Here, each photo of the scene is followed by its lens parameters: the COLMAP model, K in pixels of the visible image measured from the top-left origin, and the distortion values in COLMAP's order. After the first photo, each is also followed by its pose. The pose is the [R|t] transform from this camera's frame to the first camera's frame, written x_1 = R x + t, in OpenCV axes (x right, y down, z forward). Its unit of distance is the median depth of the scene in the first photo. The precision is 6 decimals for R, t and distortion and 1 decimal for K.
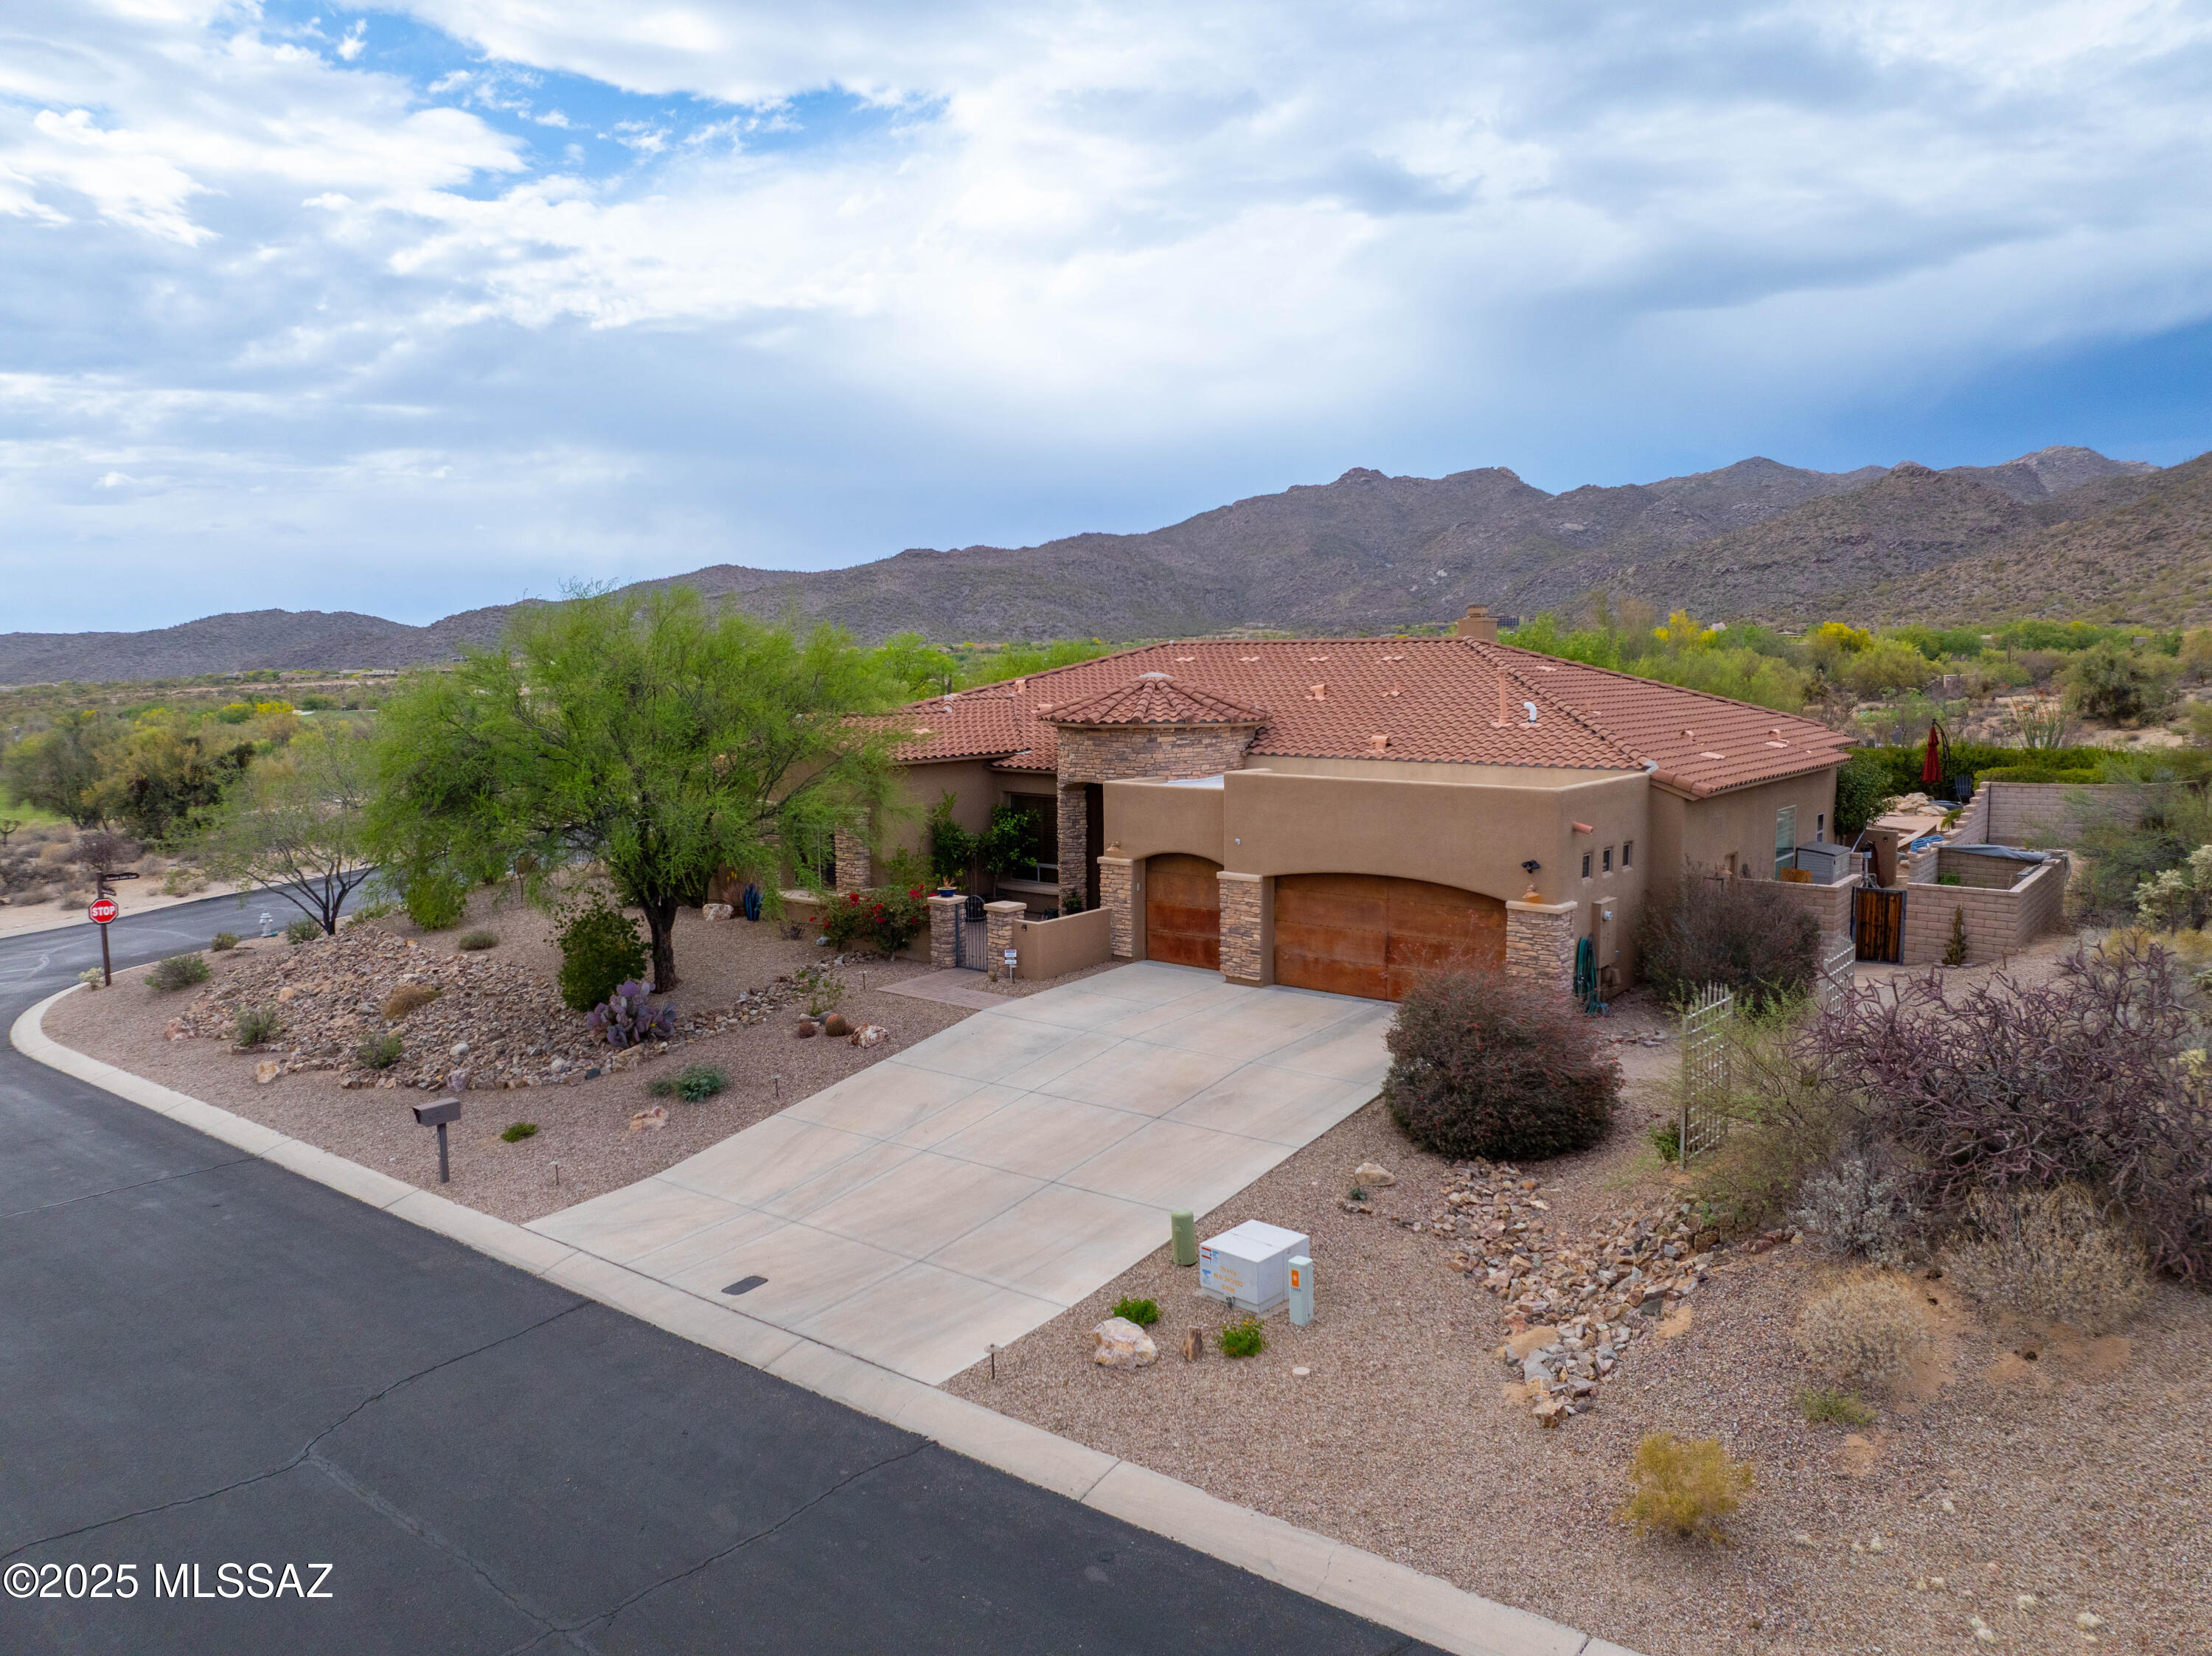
lens RADIAL K [[1550.9, 0, 1108.5], [0, 1550.9, 838.6], [0, 0, 1]] dist [-0.039089, 0.001519]
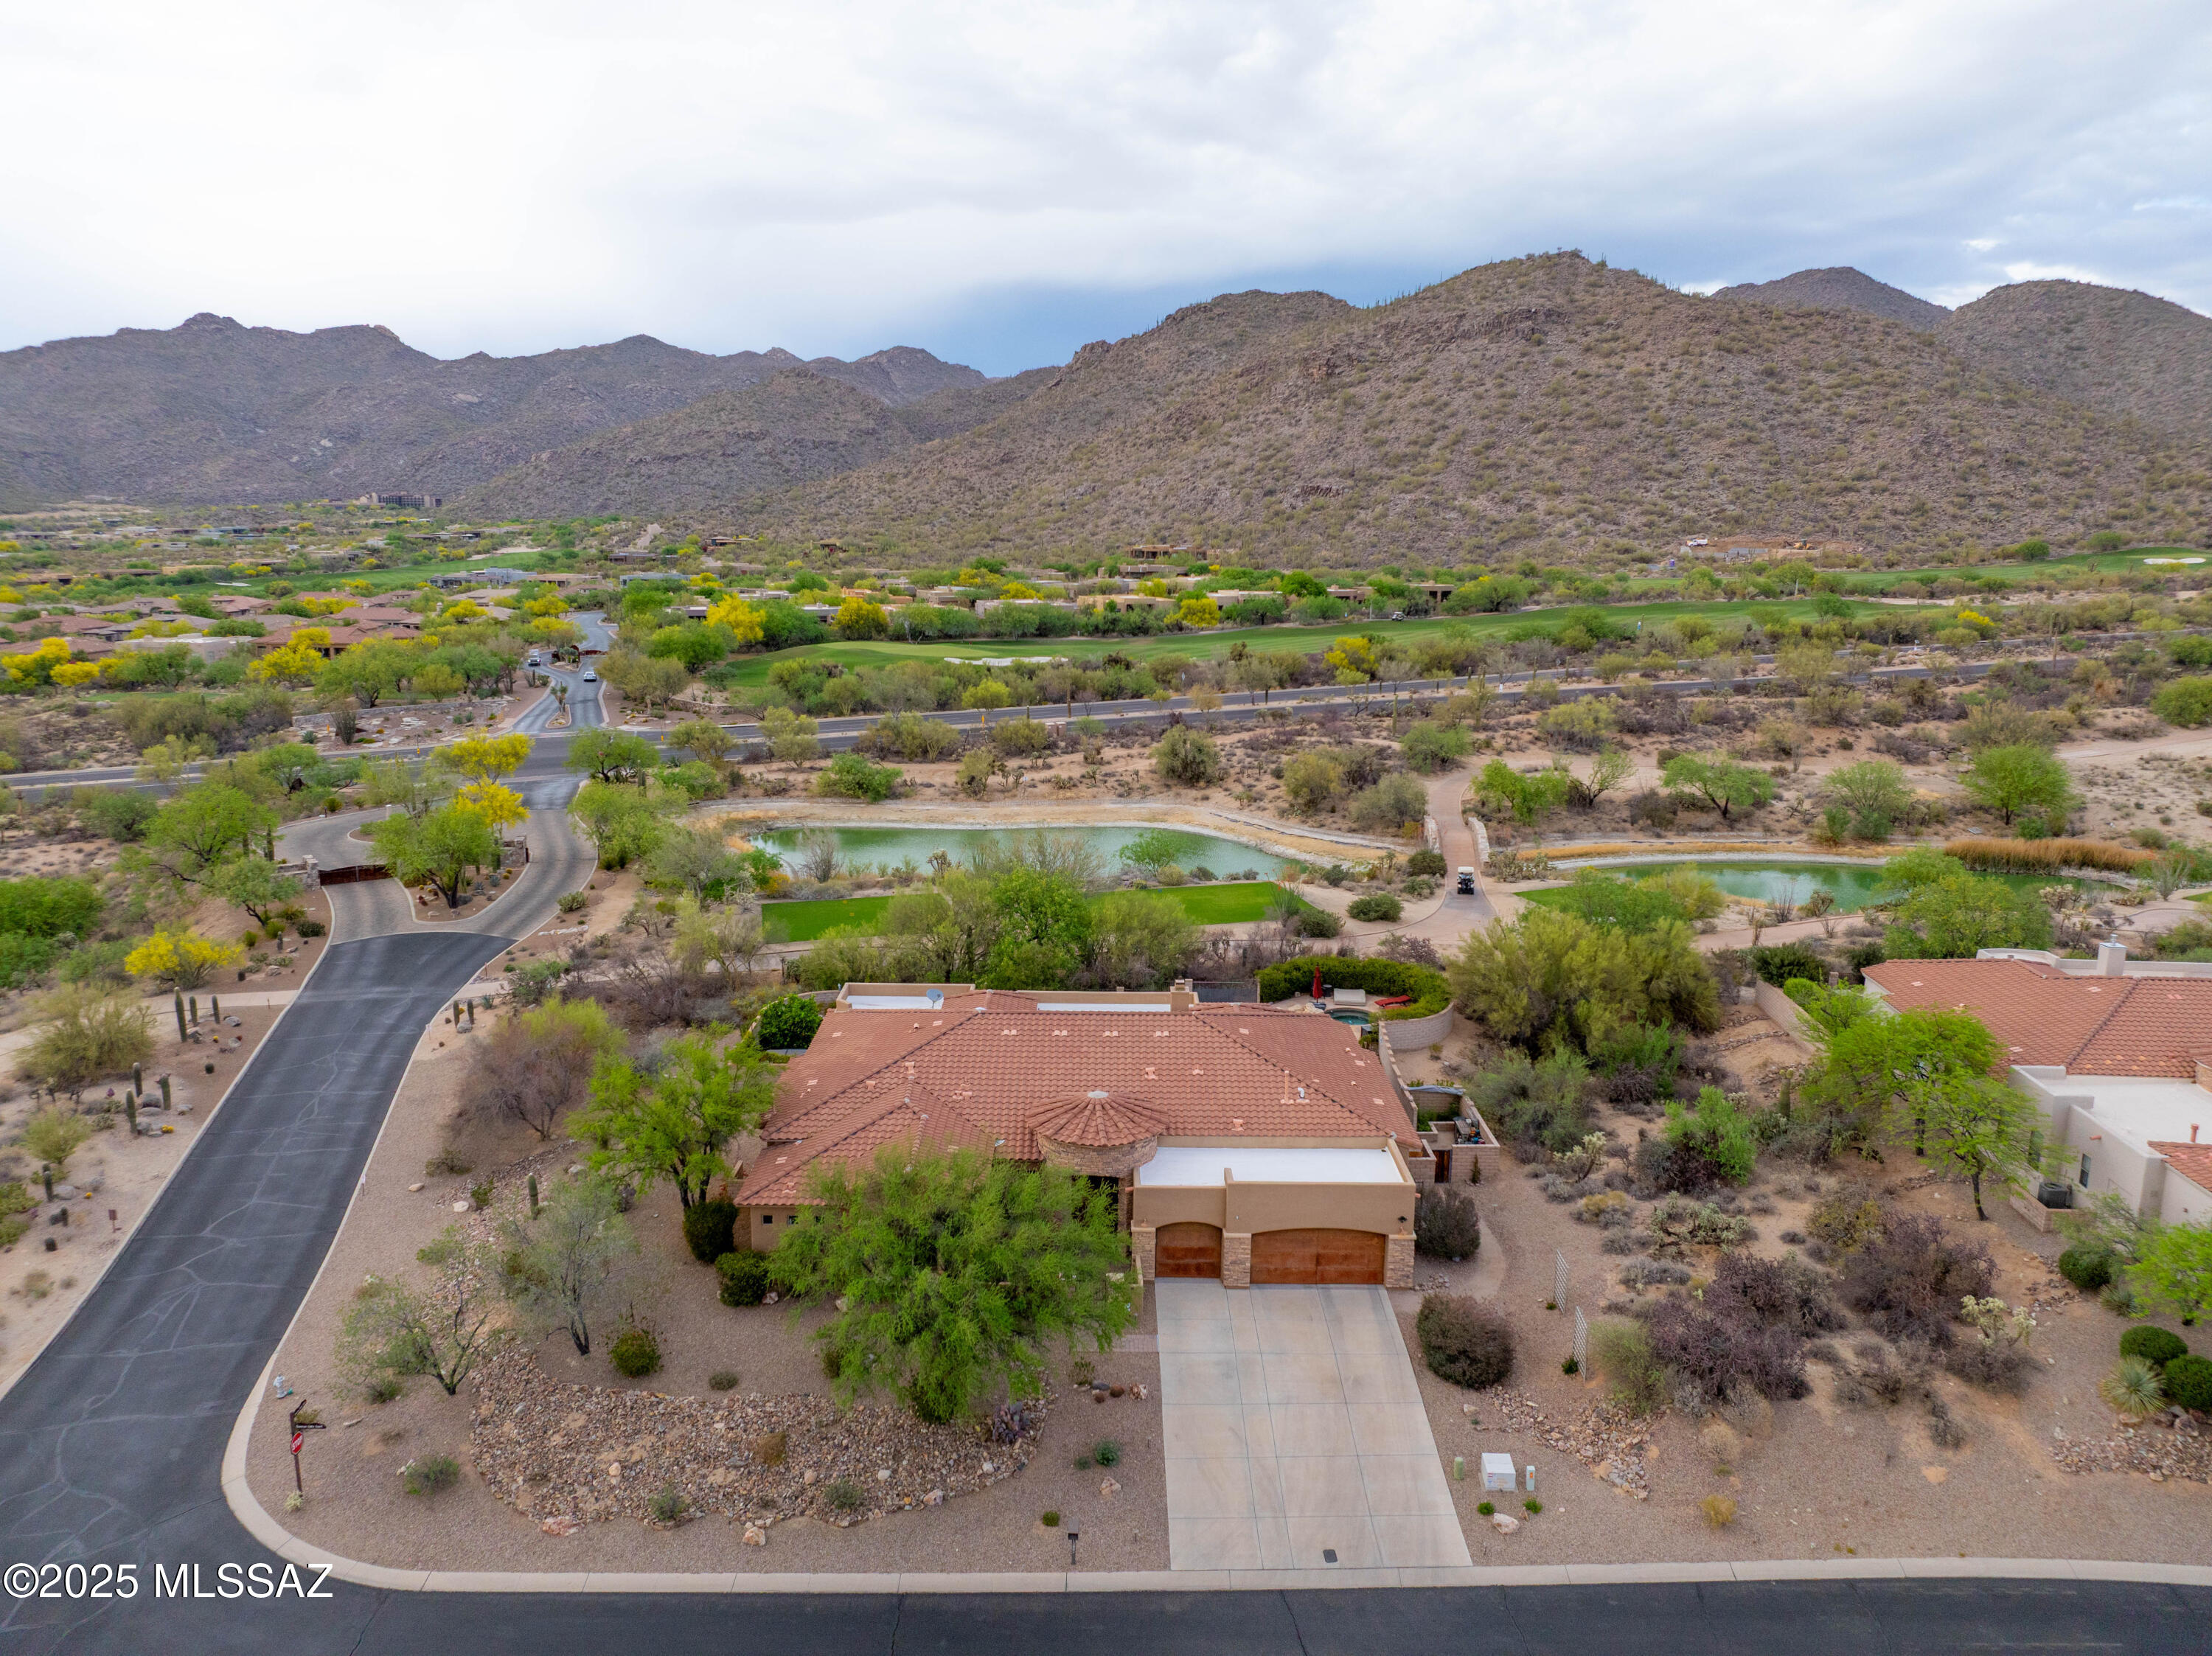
lens RADIAL K [[1550.9, 0, 1108.5], [0, 1550.9, 838.6], [0, 0, 1]] dist [-0.039089, 0.001519]
pose [[0.775215, -0.110348, 0.621984, -1.143714], [0.056913, 0.992821, 0.105205, -0.656182], [-0.629128, -0.046157, 0.775930, -0.330540]]
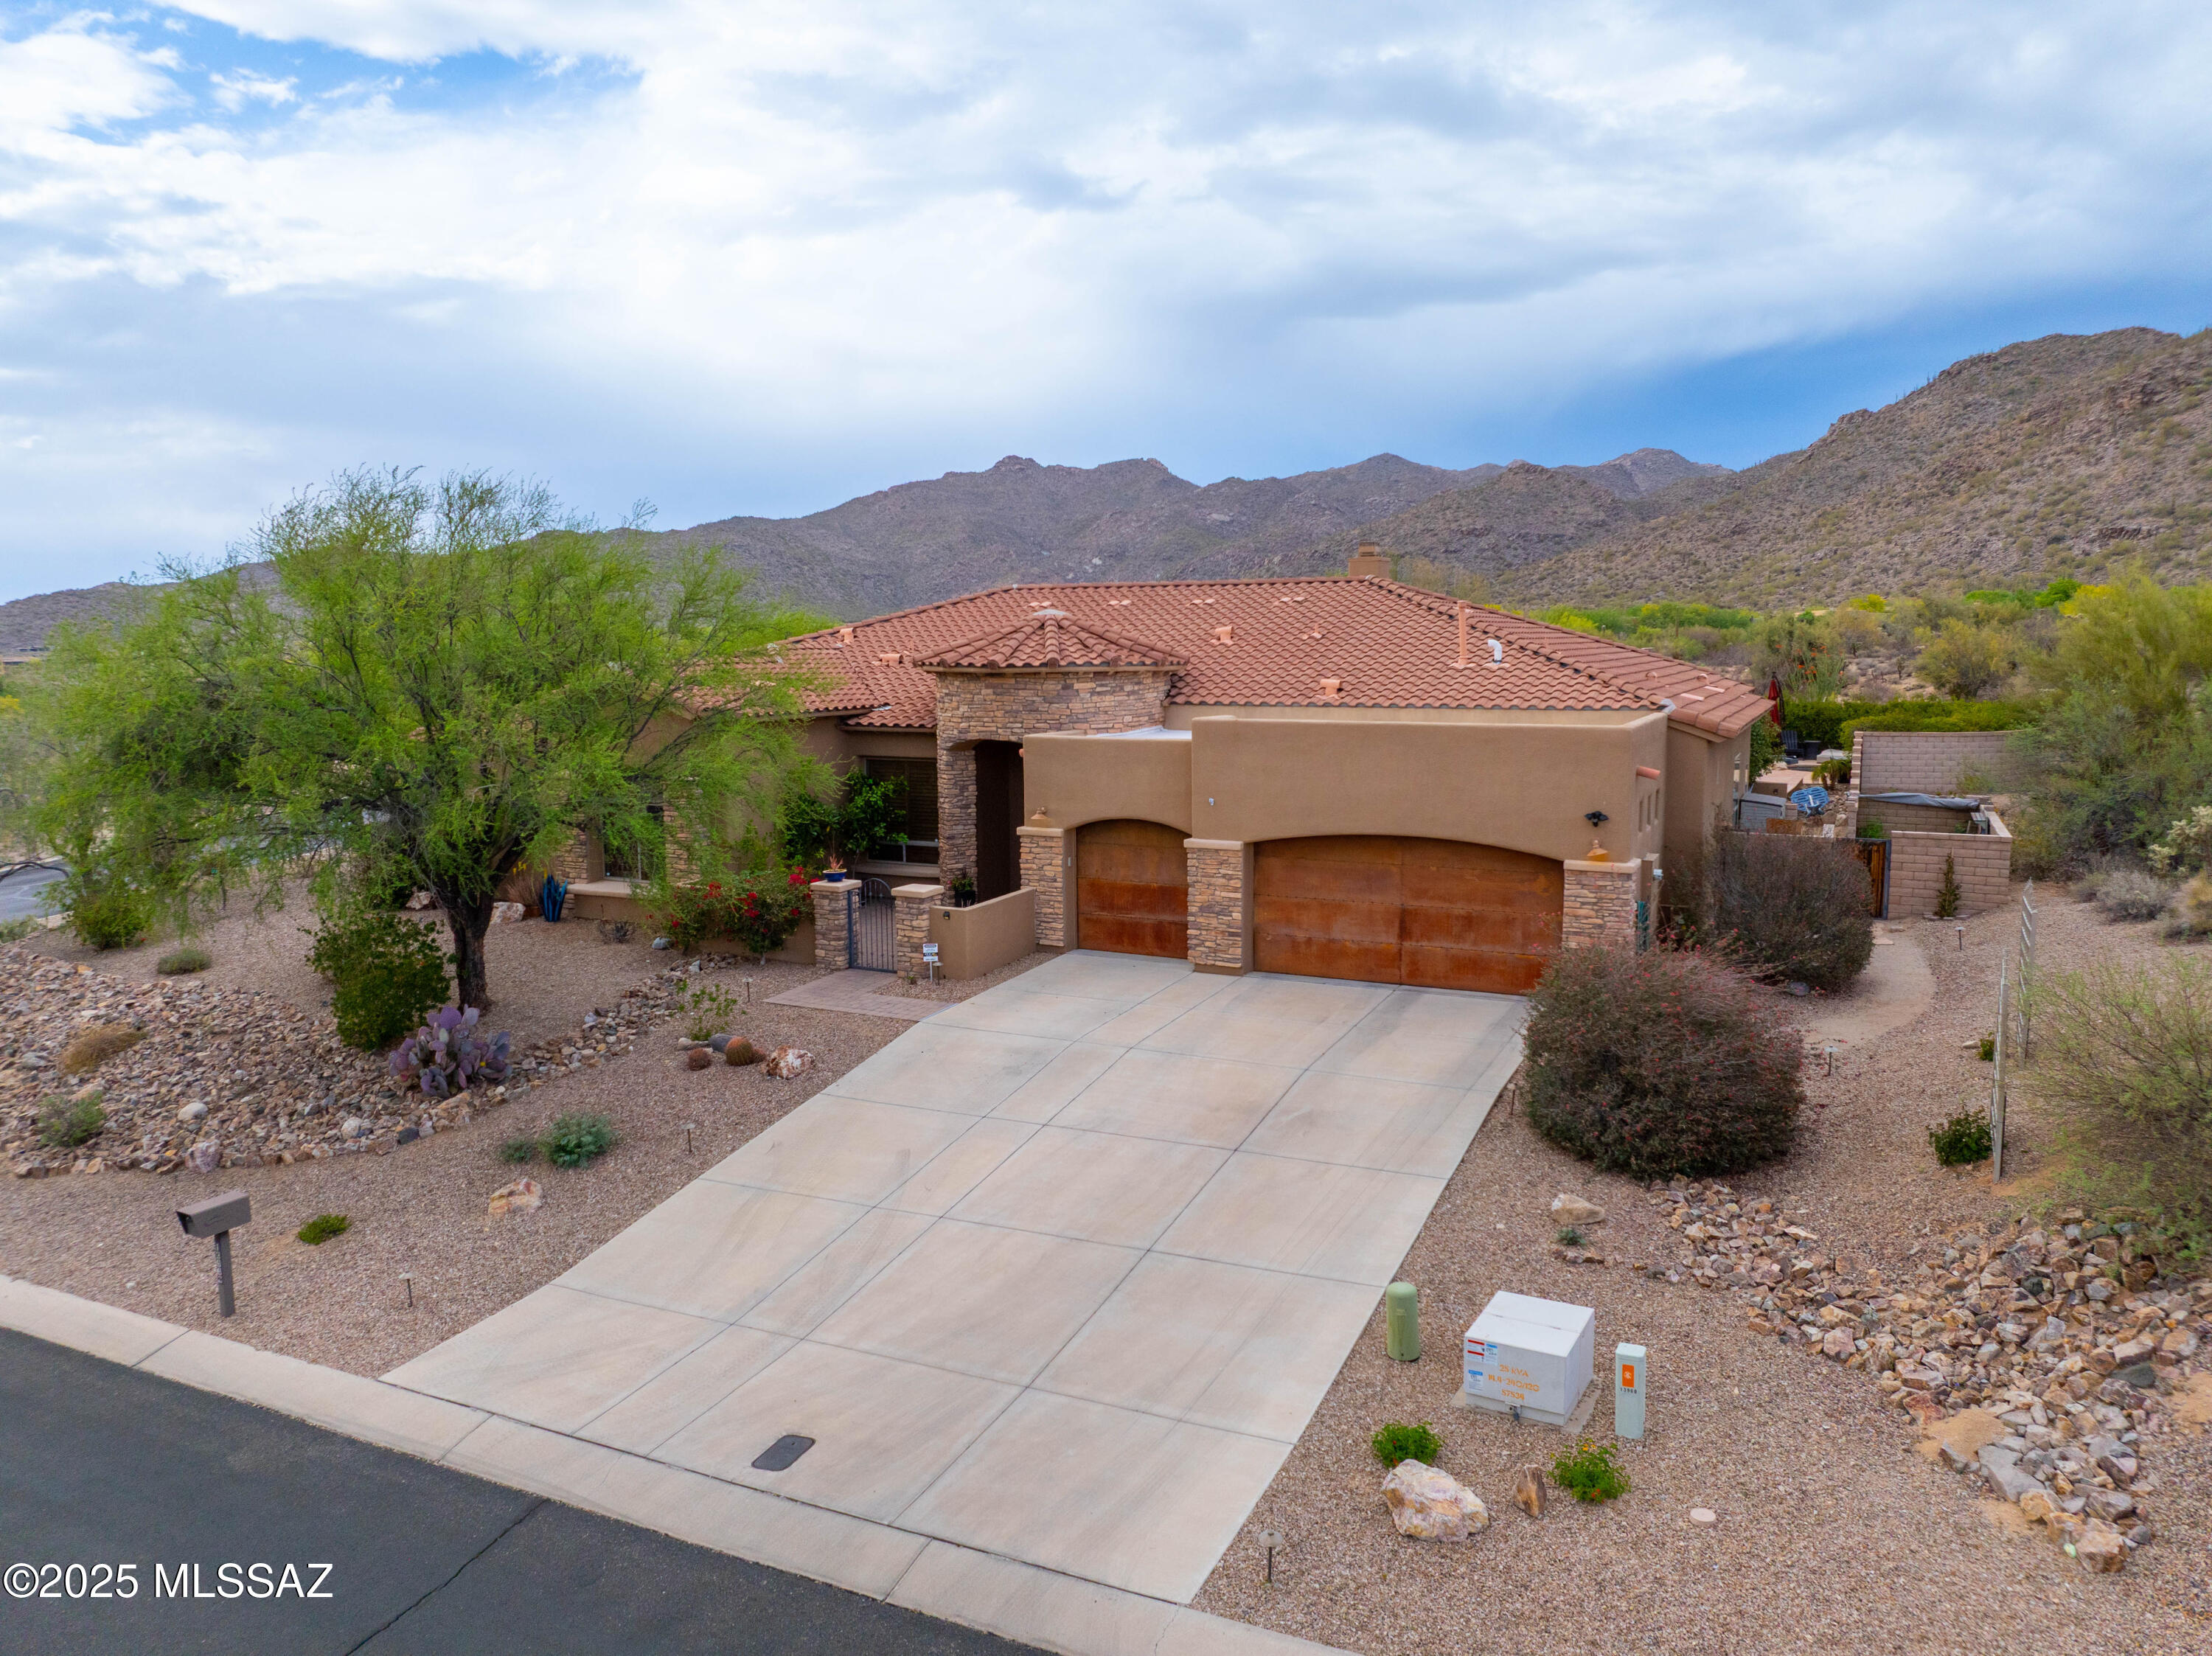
lens RADIAL K [[1553.2, 0, 1106.0], [0, 1553.2, 828.0], [0, 0, 1]] dist [-0.050953, 0.023806]
pose [[0.976397, -0.026612, 0.214338, -0.149471], [0.026355, 0.999644, 0.004059, 0.010981], [-0.214370, 0.001686, 0.976751, 0.198077]]
